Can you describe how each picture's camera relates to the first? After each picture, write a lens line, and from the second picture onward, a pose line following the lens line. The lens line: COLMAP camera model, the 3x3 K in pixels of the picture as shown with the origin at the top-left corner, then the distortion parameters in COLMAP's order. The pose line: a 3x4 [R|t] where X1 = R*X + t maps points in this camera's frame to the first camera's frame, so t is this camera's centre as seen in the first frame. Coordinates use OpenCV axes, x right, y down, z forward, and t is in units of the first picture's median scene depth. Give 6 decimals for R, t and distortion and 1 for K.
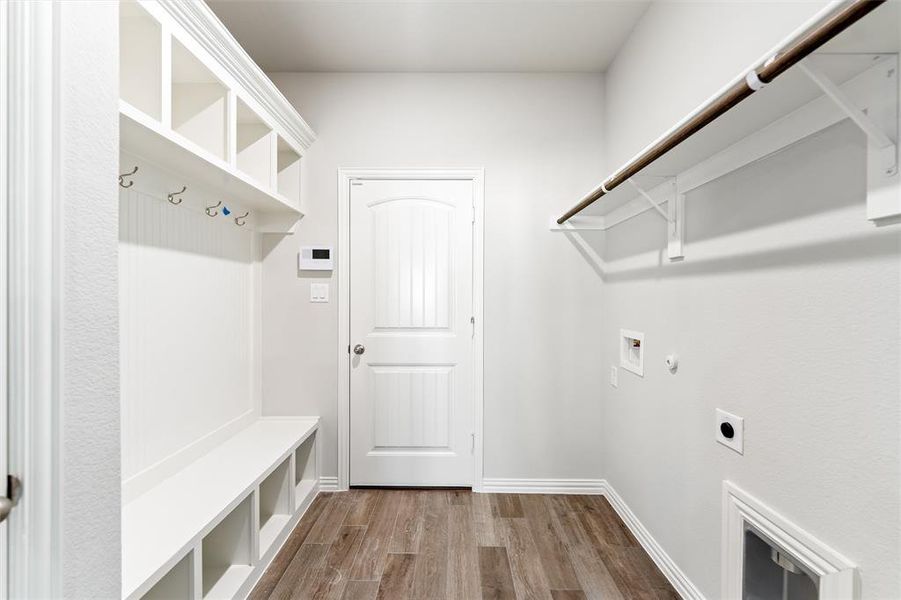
lens RADIAL K [[369.3, 0, 440.1], [0, 369.3, 297.6], [0, 0, 1]] dist [0.000379, 0.000561]
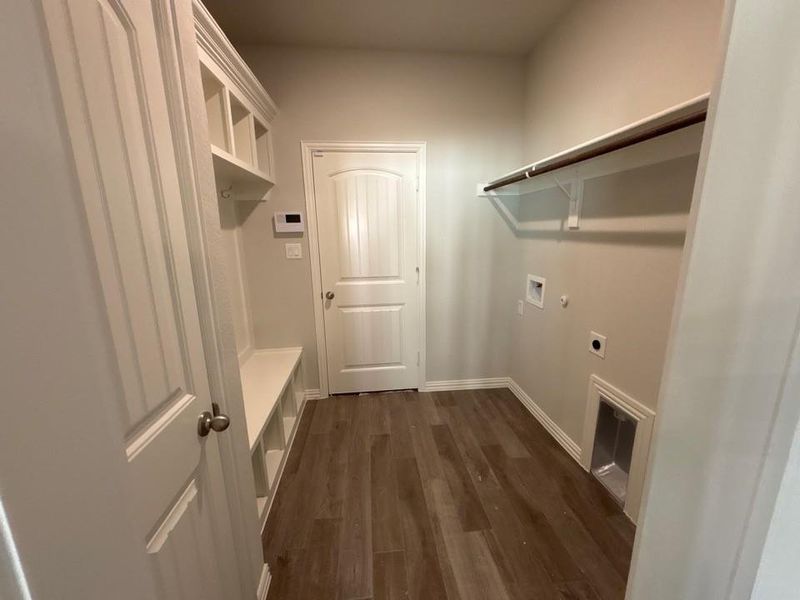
lens RADIAL K [[317.1, 0, 400.0], [0, 317.1, 300.0], [0, 0, 1]] dist [0.001867, 0.000212]
pose [[0.993730, -0.042670, 0.103347, -0.106614], [0.021169, 0.979399, 0.200822, -0.066934], [-0.109787, -0.197375, 0.974161, -0.108977]]
